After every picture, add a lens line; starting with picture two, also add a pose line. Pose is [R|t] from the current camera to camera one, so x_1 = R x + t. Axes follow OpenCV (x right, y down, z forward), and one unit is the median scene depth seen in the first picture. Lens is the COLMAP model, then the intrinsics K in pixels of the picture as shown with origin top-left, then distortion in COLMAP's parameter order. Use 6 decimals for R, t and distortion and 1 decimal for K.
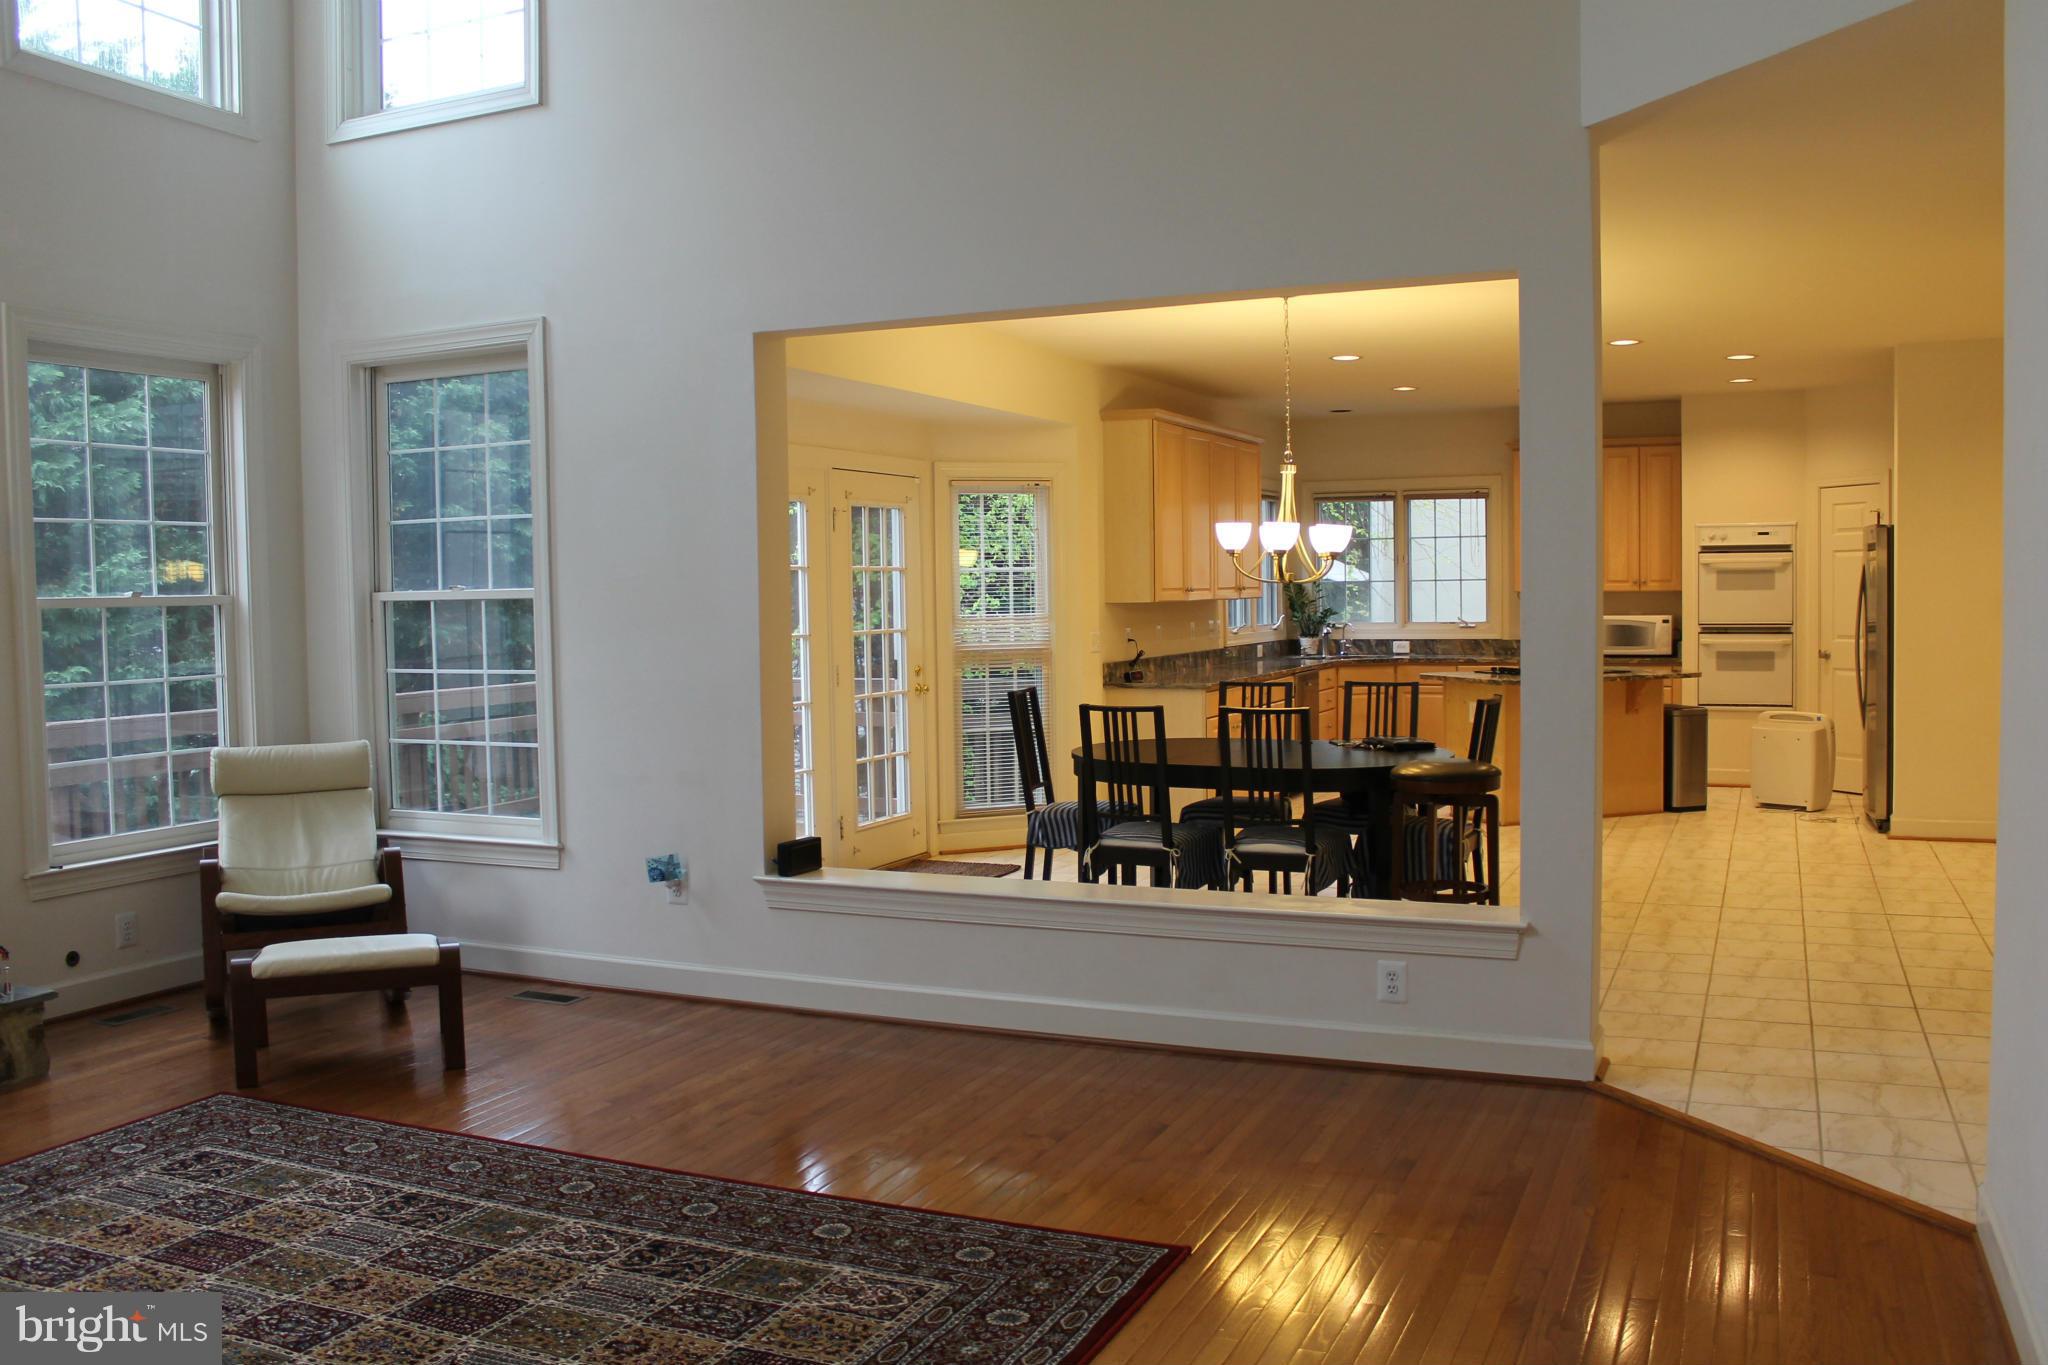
lens RADIAL K [[1712.4, 0, 1024.0], [0, 1712.4, 682.5], [0, 0, 1]] dist [-0.172889, 0.160789]
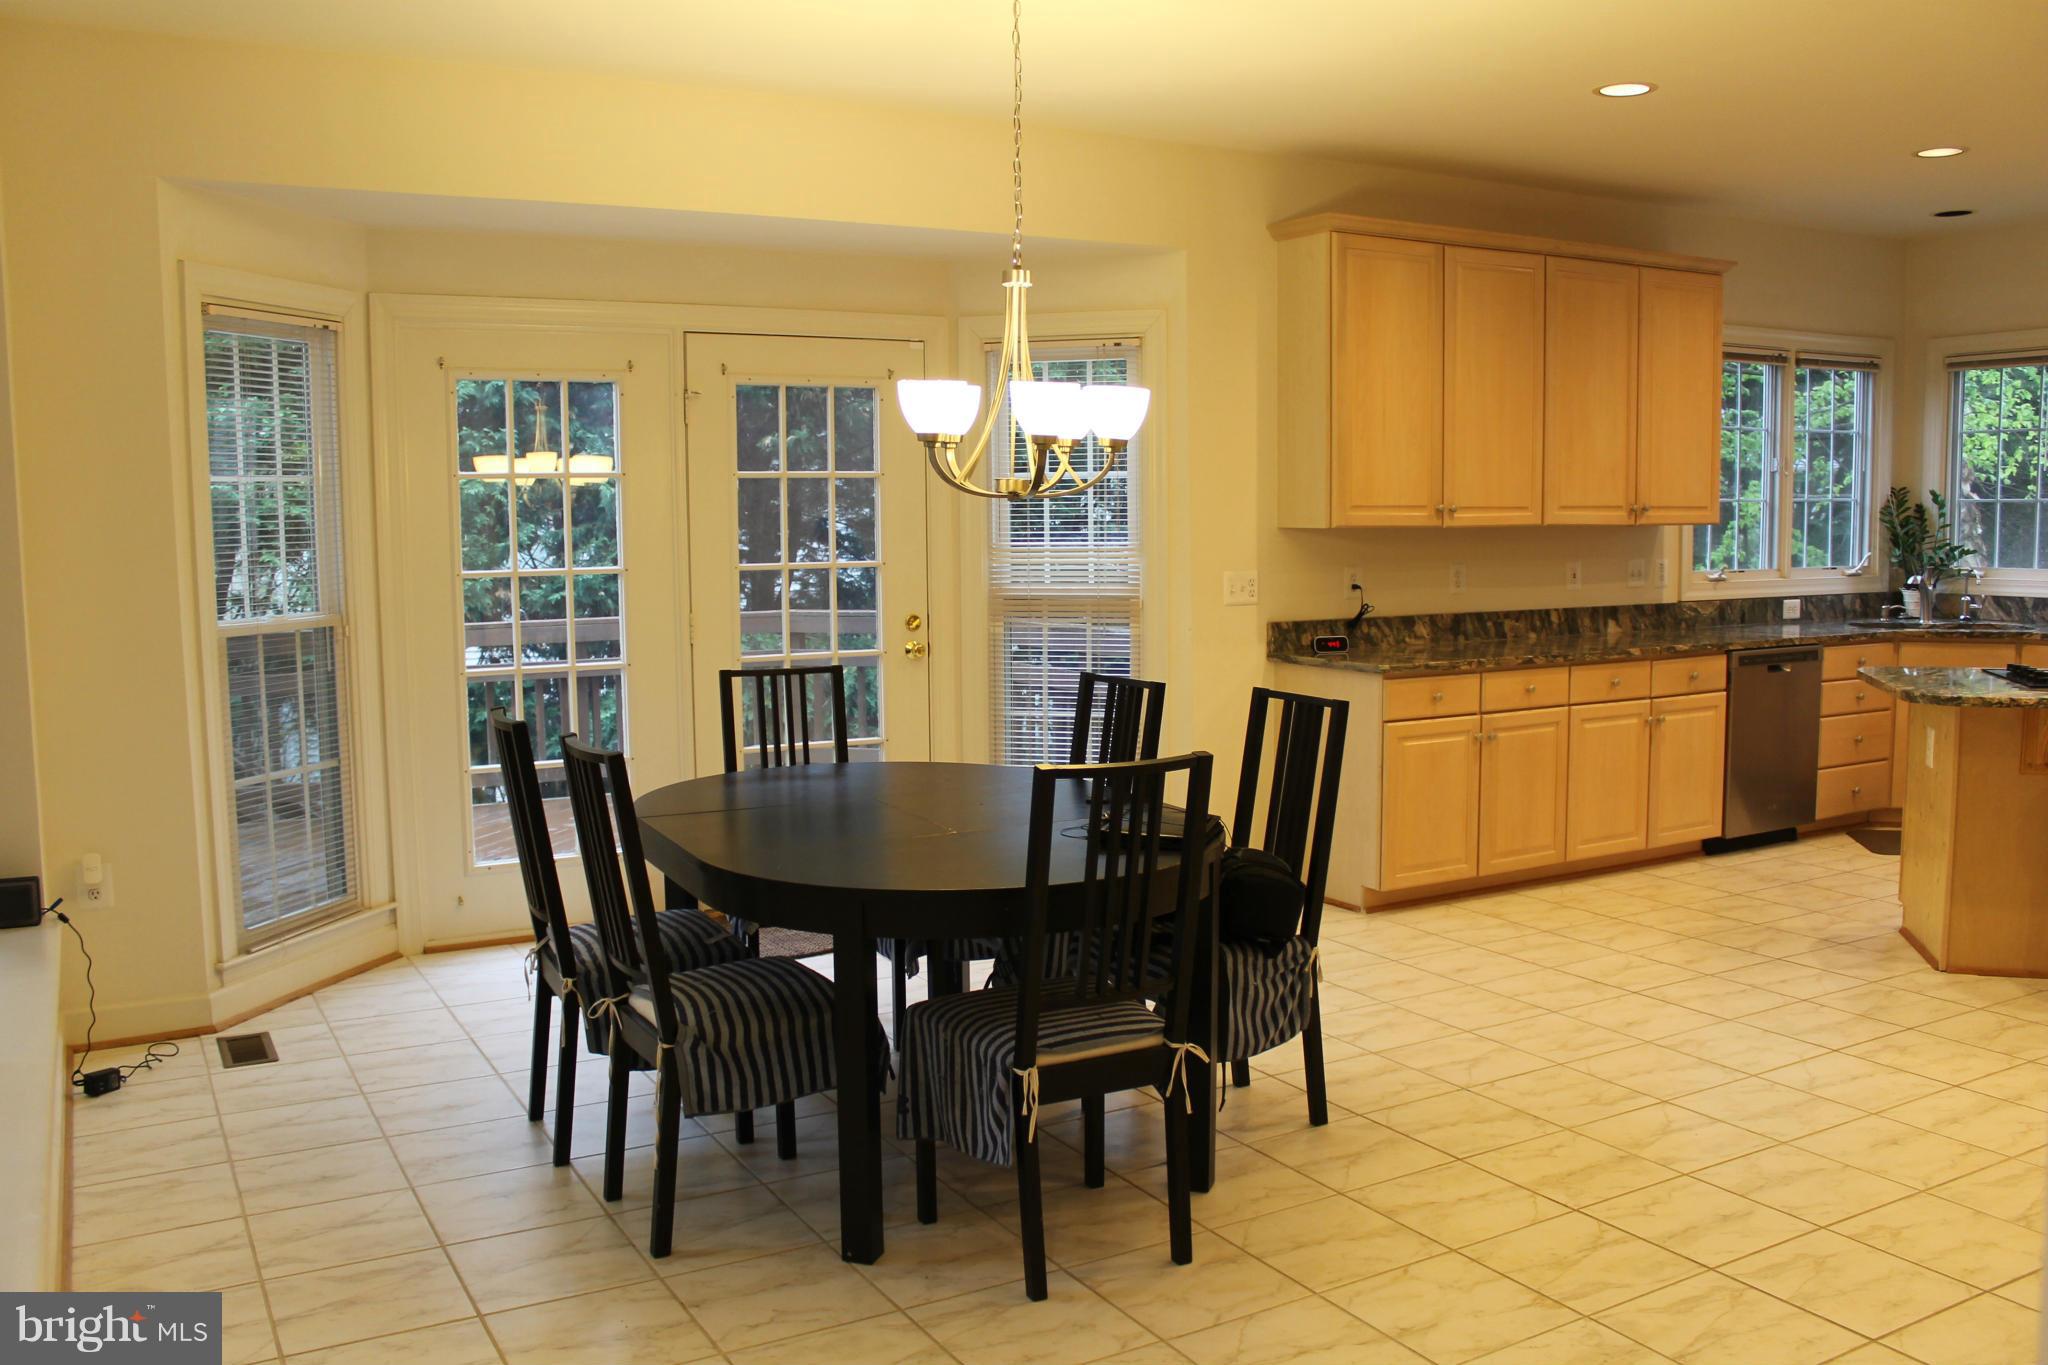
lens RADIAL K [[1712.4, 0, 1024.0], [0, 1712.4, 682.5], [0, 0, 1]] dist [-0.172889, 0.160789]
pose [[0.805267, 0.068991, -0.588885, 0.299521], [-0.037102, 0.997124, 0.066083, -0.023459], [0.591751, -0.031366, 0.805510, 0.368722]]
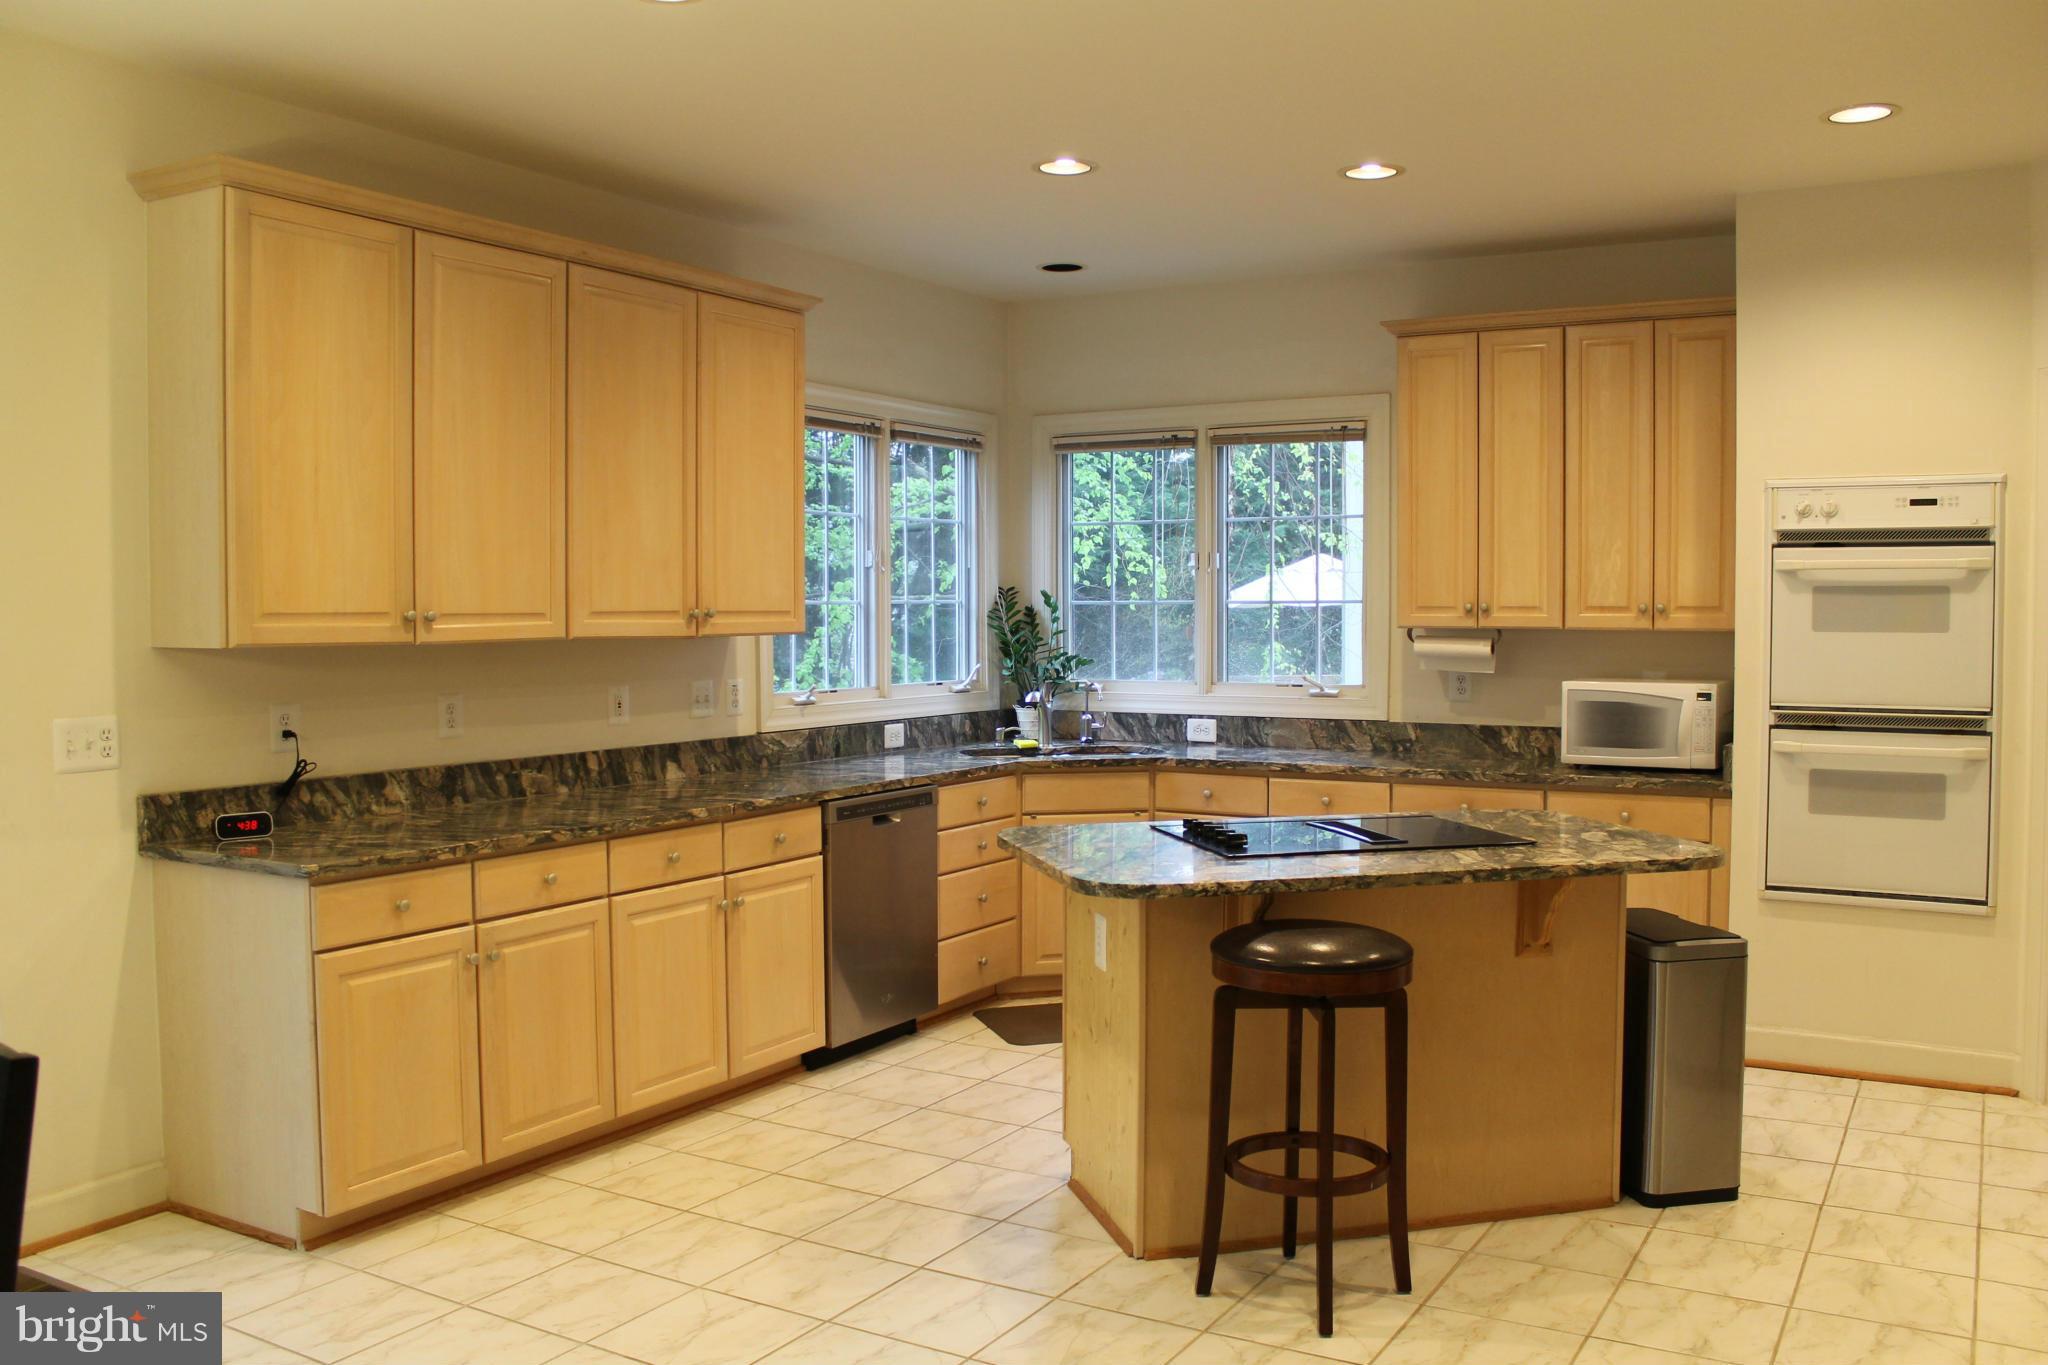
lens RADIAL K [[1712.4, 0, 1024.0], [0, 1712.4, 682.5], [0, 0, 1]] dist [-0.172889, 0.160789]
pose [[0.993711, 0.019459, -0.110275, 0.255919], [-0.020702, 0.999734, -0.010132, -0.032871], [0.110048, 0.012351, 0.993849, 0.539928]]
